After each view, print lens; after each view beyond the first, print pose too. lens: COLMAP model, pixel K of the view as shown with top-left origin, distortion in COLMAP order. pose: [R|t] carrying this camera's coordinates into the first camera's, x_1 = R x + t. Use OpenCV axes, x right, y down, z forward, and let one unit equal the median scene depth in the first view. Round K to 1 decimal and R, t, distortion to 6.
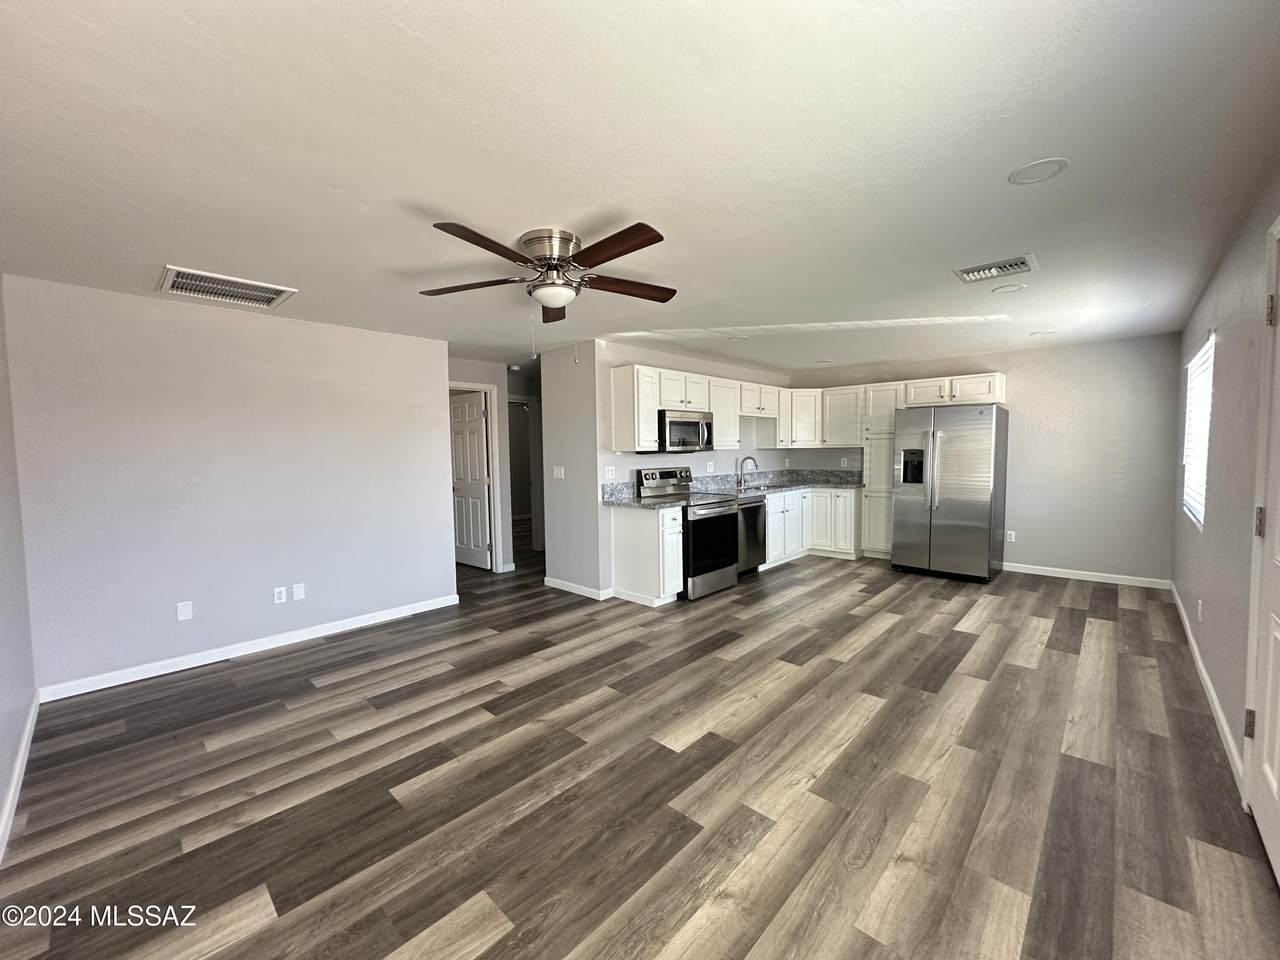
lens RADIAL K [[511.8, 0, 639.5], [0, 511.8, 481.1], [0, 0, 1]] dist [-0.000909, 0.000430]
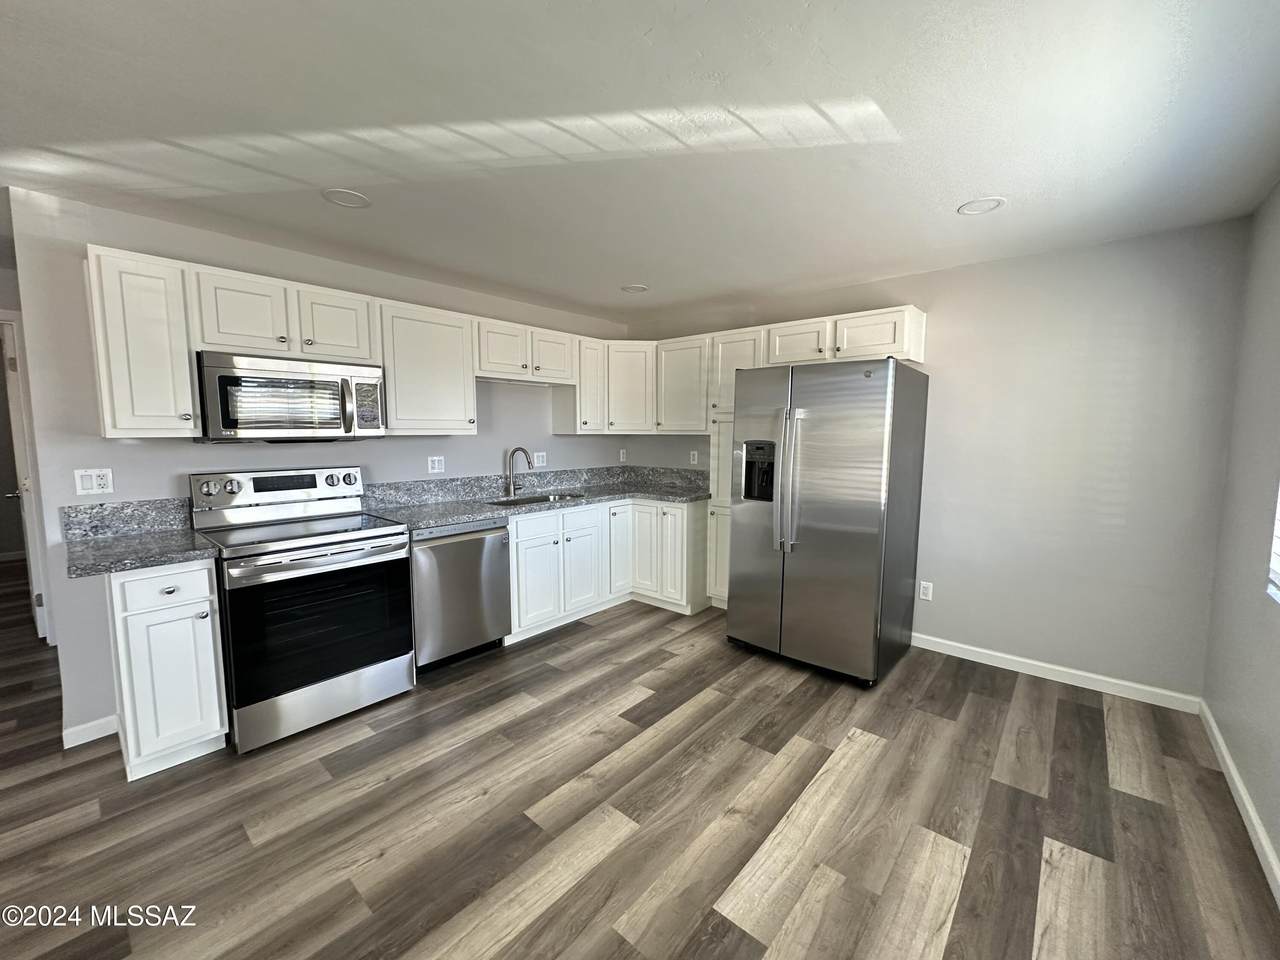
lens RADIAL K [[511.8, 0, 639.3], [0, 511.8, 478.7], [0, 0, 1]] dist [-0.000909, 0.000430]
pose [[0.999140, 0.012284, 0.039602, 0.429246], [-0.013629, 0.999333, 0.033882, -0.042365], [-0.039160, -0.034392, 0.998641, 0.496849]]
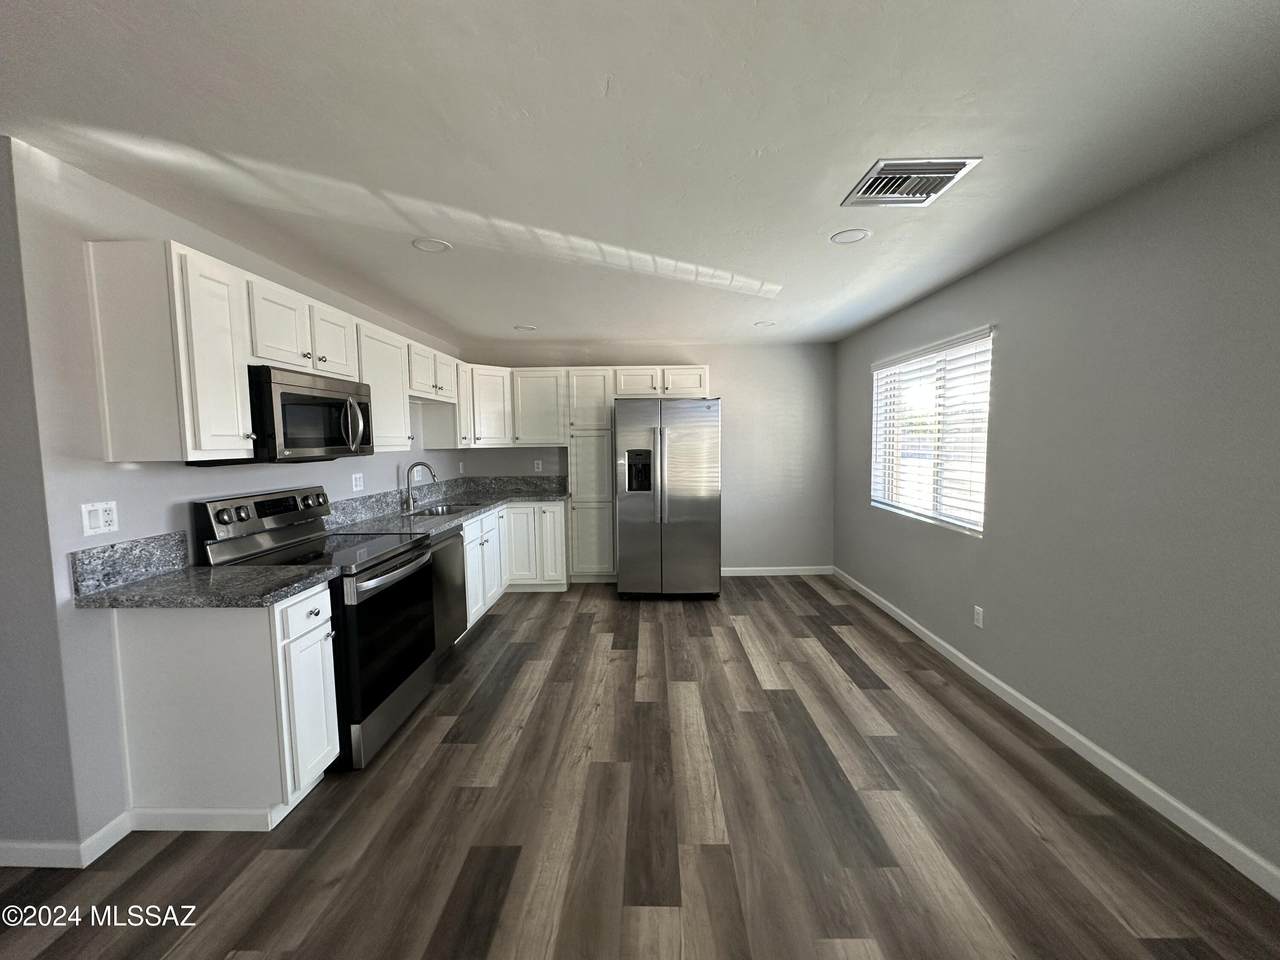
lens RADIAL K [[511.8, 0, 640.3], [0, 511.8, 477.8], [0, 0, 1]] dist [-0.000909, 0.000430]
pose [[0.741826, -0.044581, 0.669109, -0.012346], [0.043309, 0.998890, 0.018538, -0.036136], [-0.669193, 0.015227, 0.742933, 0.443911]]
